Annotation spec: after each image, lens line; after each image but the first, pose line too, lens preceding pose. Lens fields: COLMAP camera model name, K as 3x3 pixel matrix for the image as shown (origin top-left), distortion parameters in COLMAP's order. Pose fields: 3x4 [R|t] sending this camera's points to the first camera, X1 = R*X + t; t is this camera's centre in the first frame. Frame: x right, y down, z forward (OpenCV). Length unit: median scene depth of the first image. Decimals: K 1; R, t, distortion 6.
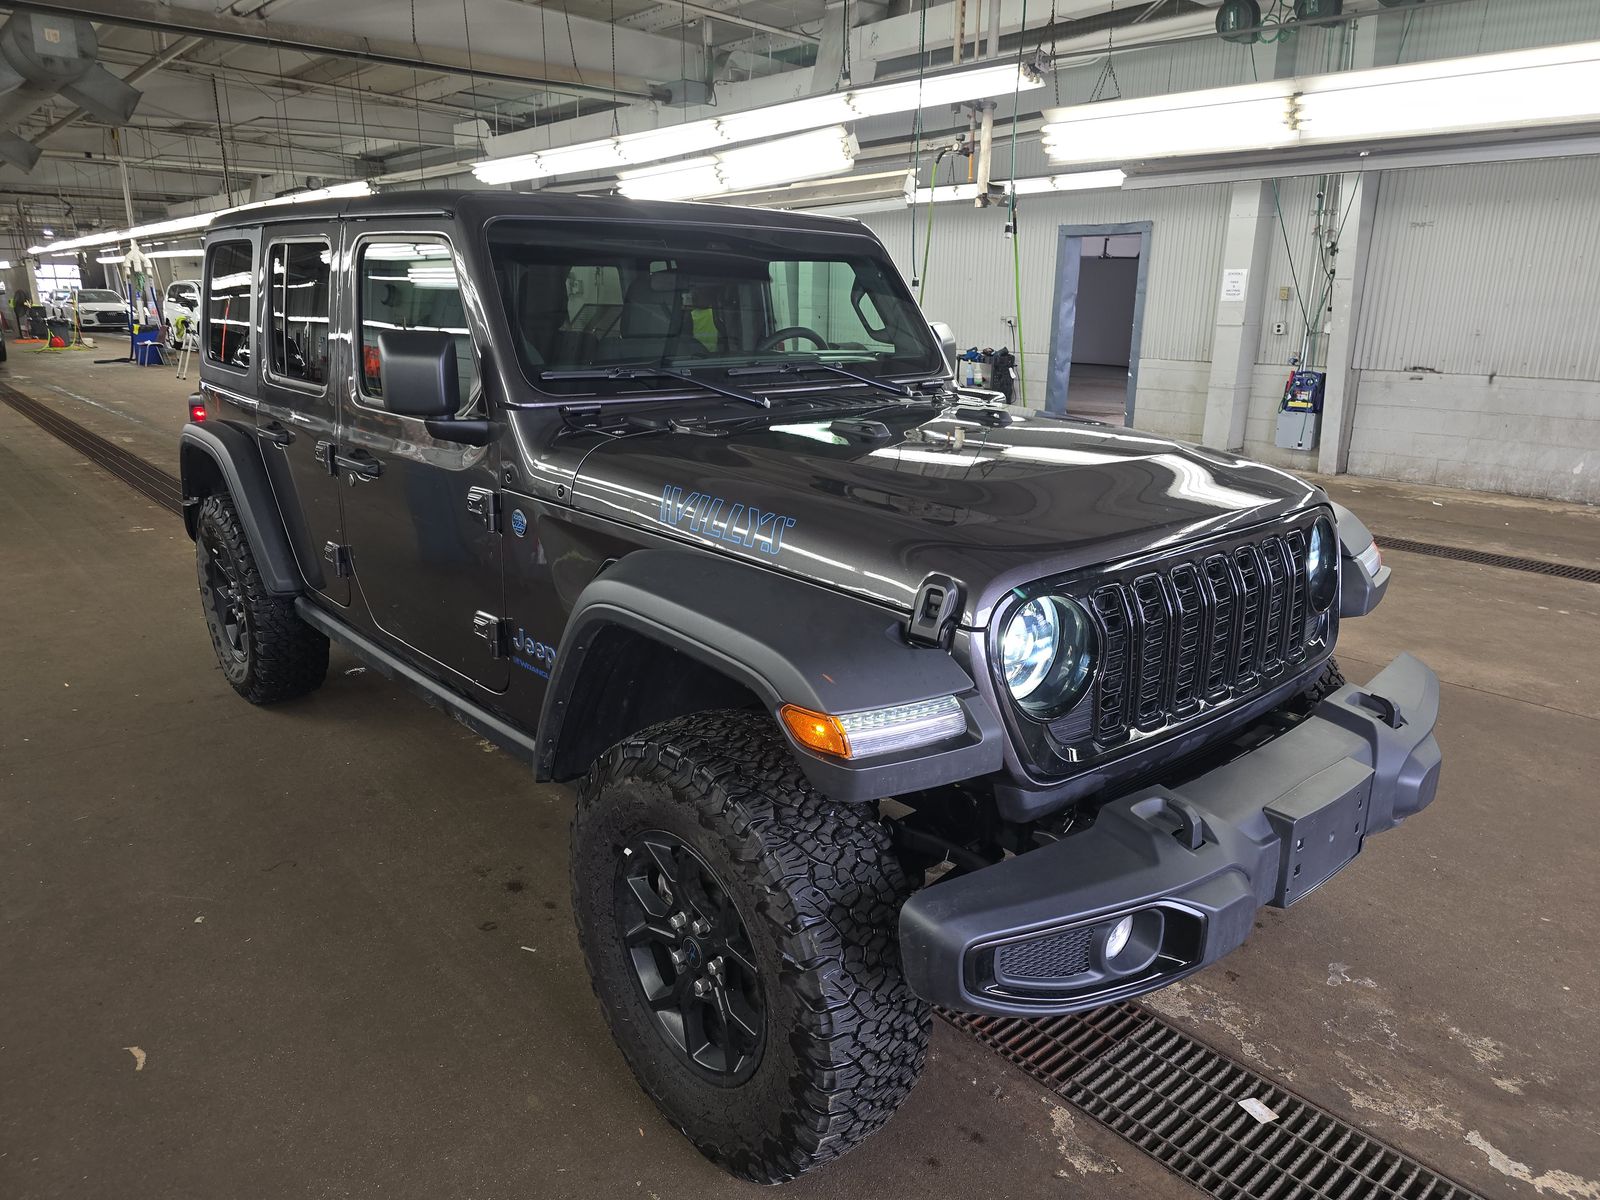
lens RADIAL K [[1099.6, 0, 786.8], [0, 1099.6, 608.7], [0, 0, 1]] dist [0.019762, -0.015937]
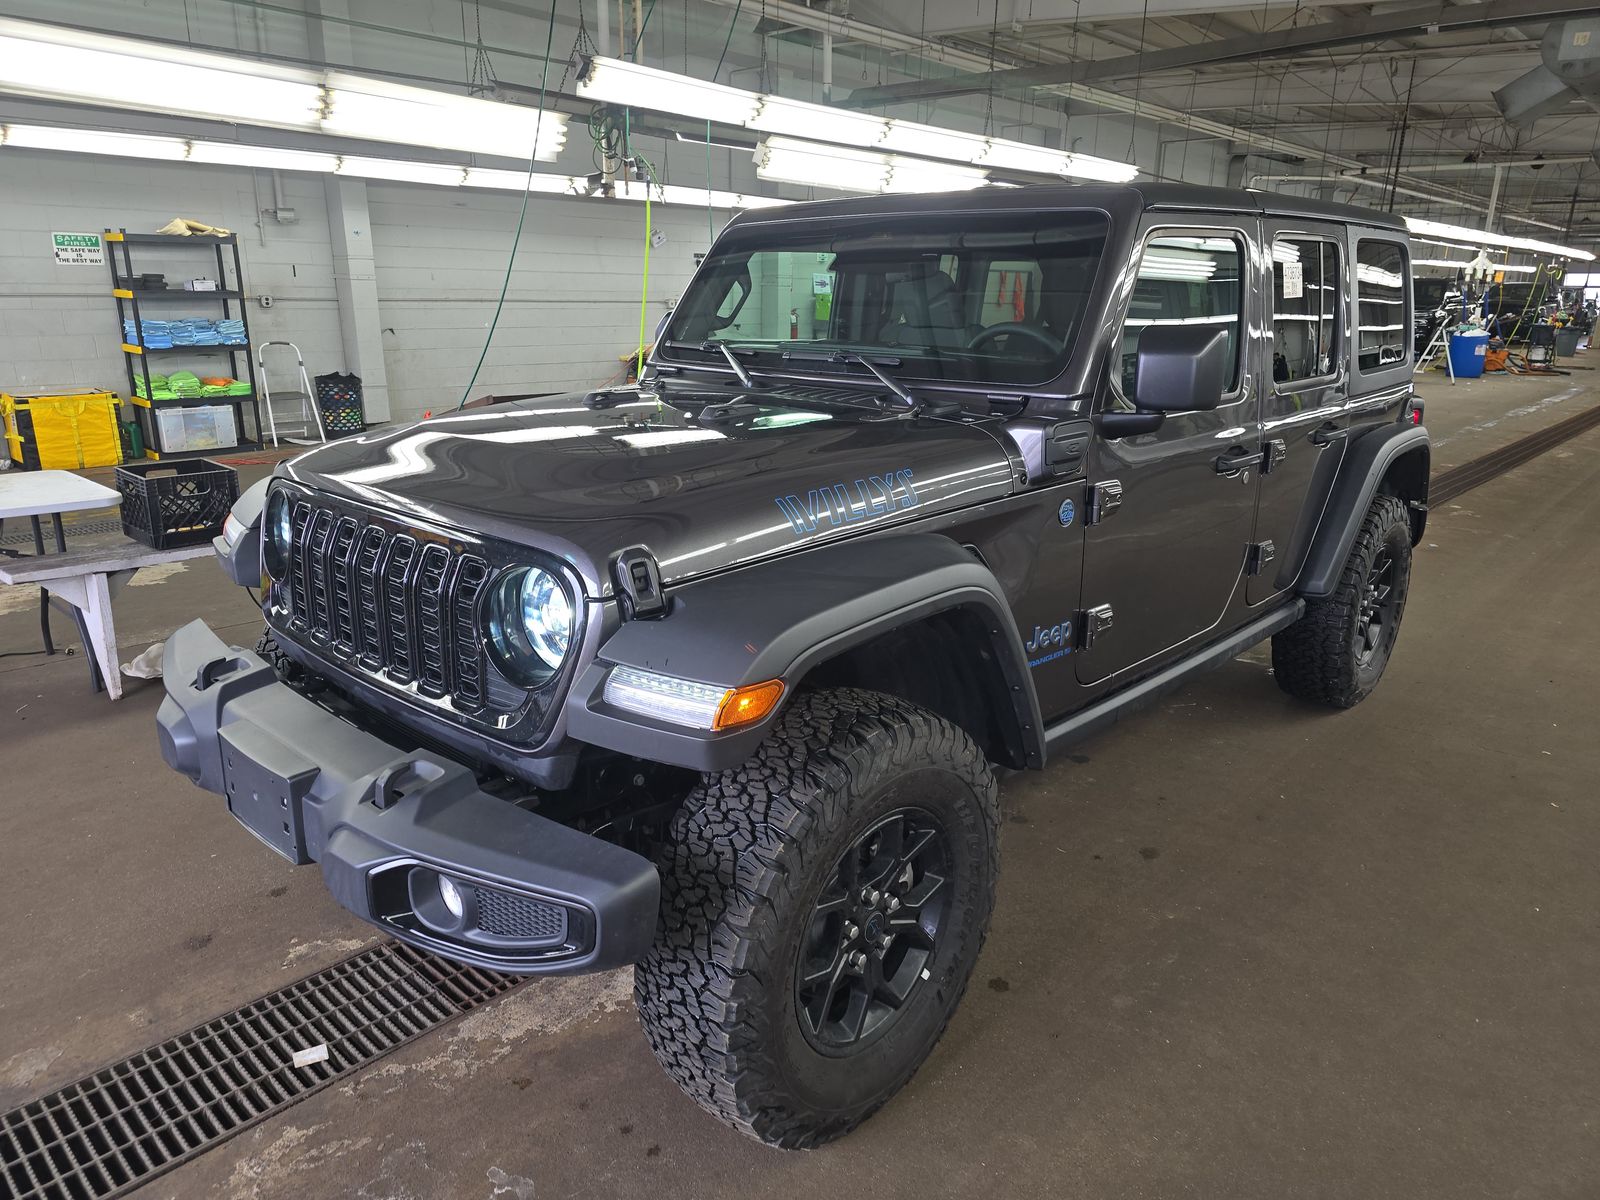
lens RADIAL K [[1080.5, 0, 771.4], [0, 1080.5, 603.9], [0, 0, 1]] dist [0.040924, -0.027606]
pose [[0.095807, 0.268416, -0.958527, 0.370317], [-0.283466, 0.930442, 0.232218, -0.084012], [0.954184, 0.249462, 0.165229, 0.314530]]
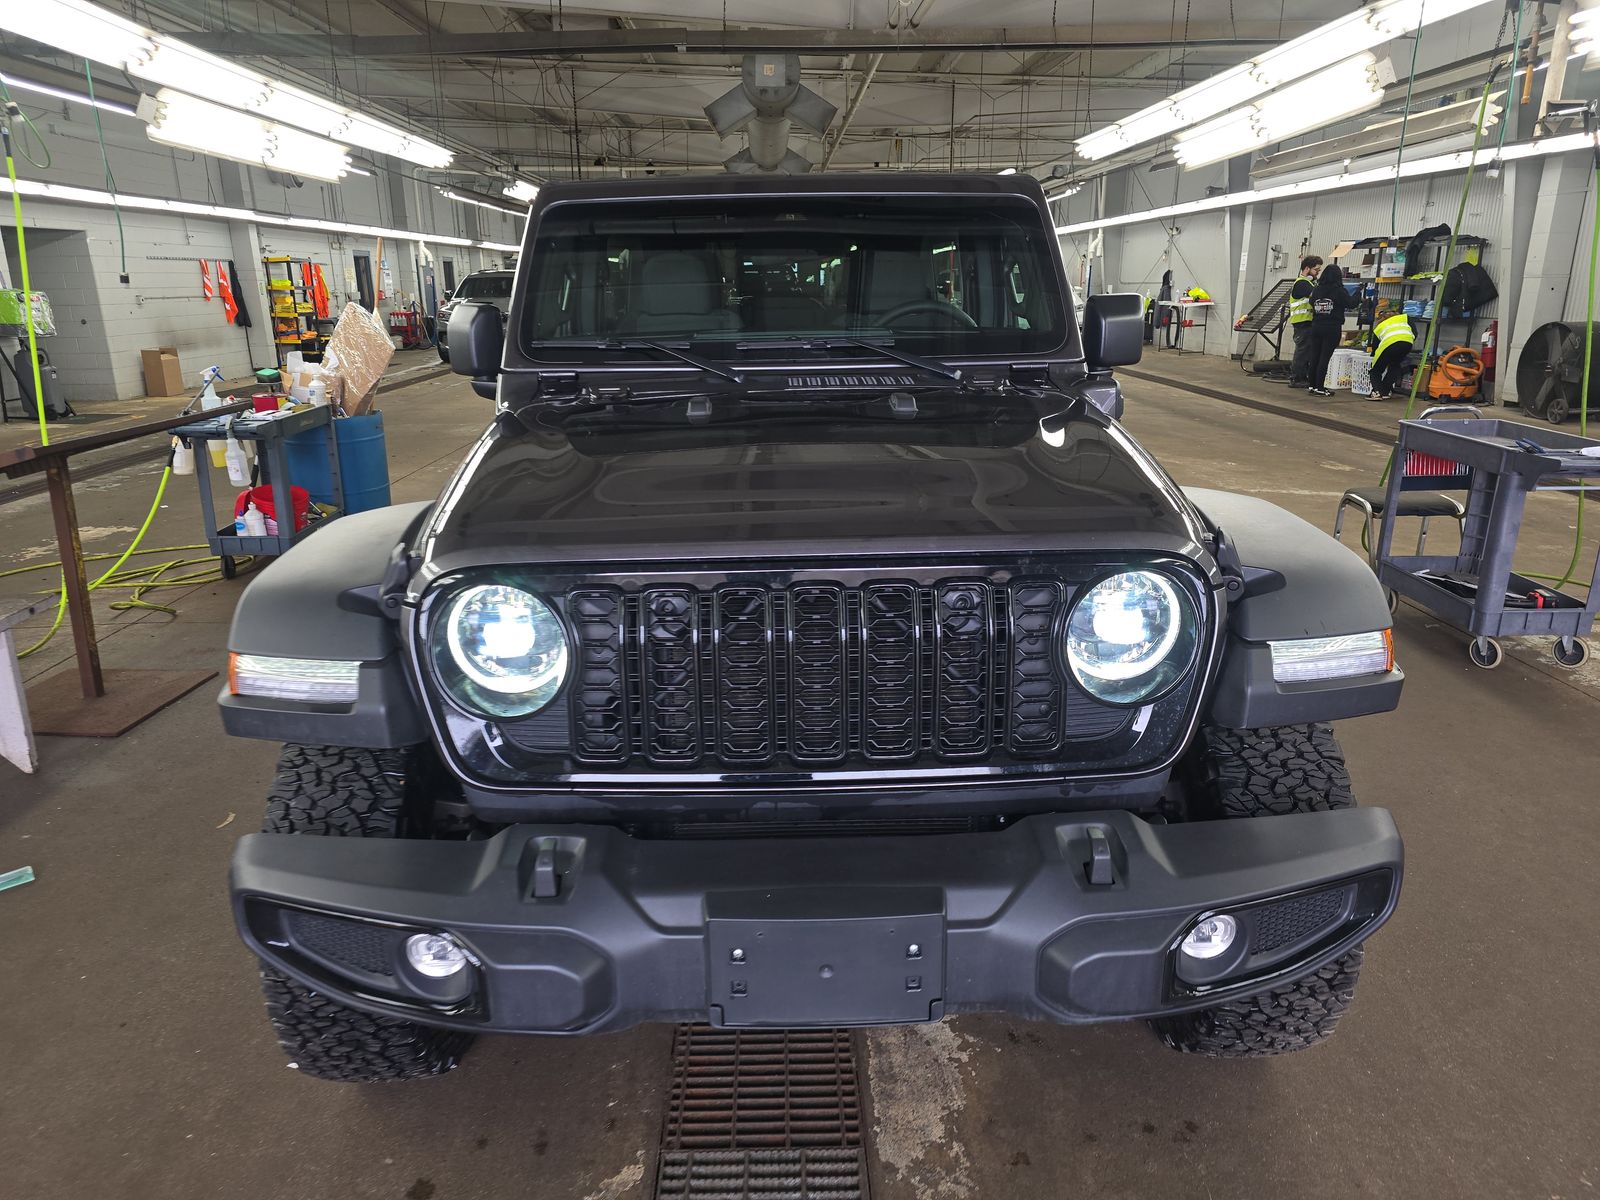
lens RADIAL K [[1099.6, 0, 786.8], [0, 1099.6, 608.7], [0, 0, 1]] dist [0.019762, -0.015937]
pose [[0.767328, 0.163330, -0.620106, 0.227222], [-0.154352, 0.985631, 0.068609, -0.021405], [0.622401, 0.043069, 0.781512, 0.096758]]
